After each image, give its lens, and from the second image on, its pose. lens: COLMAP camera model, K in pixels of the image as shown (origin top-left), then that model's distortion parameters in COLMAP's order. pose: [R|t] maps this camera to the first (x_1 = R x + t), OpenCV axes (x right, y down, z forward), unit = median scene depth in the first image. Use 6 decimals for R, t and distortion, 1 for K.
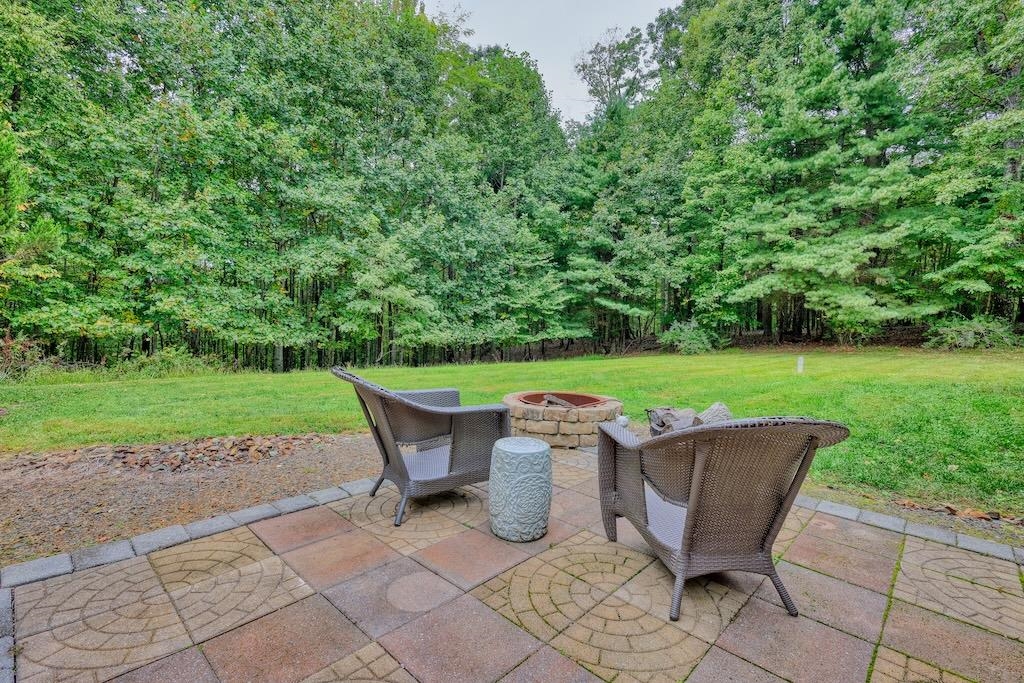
lens RADIAL K [[470.9, 0, 511.5], [0, 470.9, 340.9], [0, 0, 1]] dist [-0.000639, 0.000420]
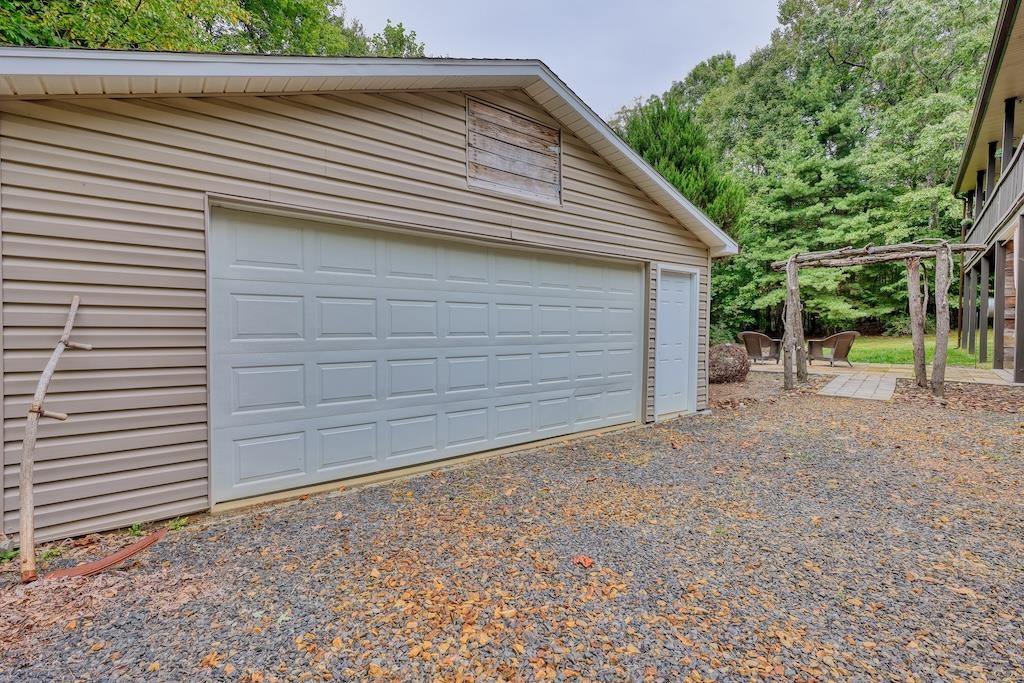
lens RADIAL K [[470.9, 0, 511.2], [0, 470.9, 340.6], [0, 0, 1]] dist [-0.000639, 0.000420]
pose [[0.998617, -0.031375, 0.042189, -0.345353], [0.032381, 0.999202, -0.023375, 0.024597], [-0.041422, 0.024709, 0.998836, -0.415764]]
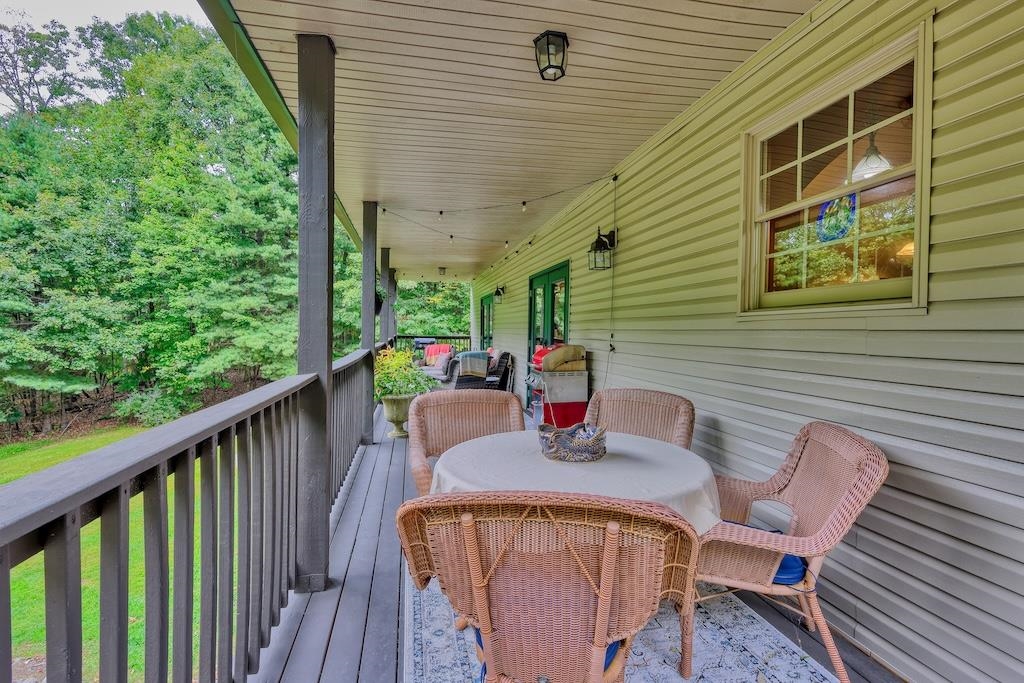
lens RADIAL K [[470.9, 0, 510.8], [0, 470.9, 342.2], [0, 0, 1]] dist [-0.000639, 0.000420]
pose [[0.569675, -0.049812, 0.820359, 0.022011], [0.058501, 0.998087, 0.019979, -0.141360], [-0.819786, 0.036610, 0.571499, -0.165901]]
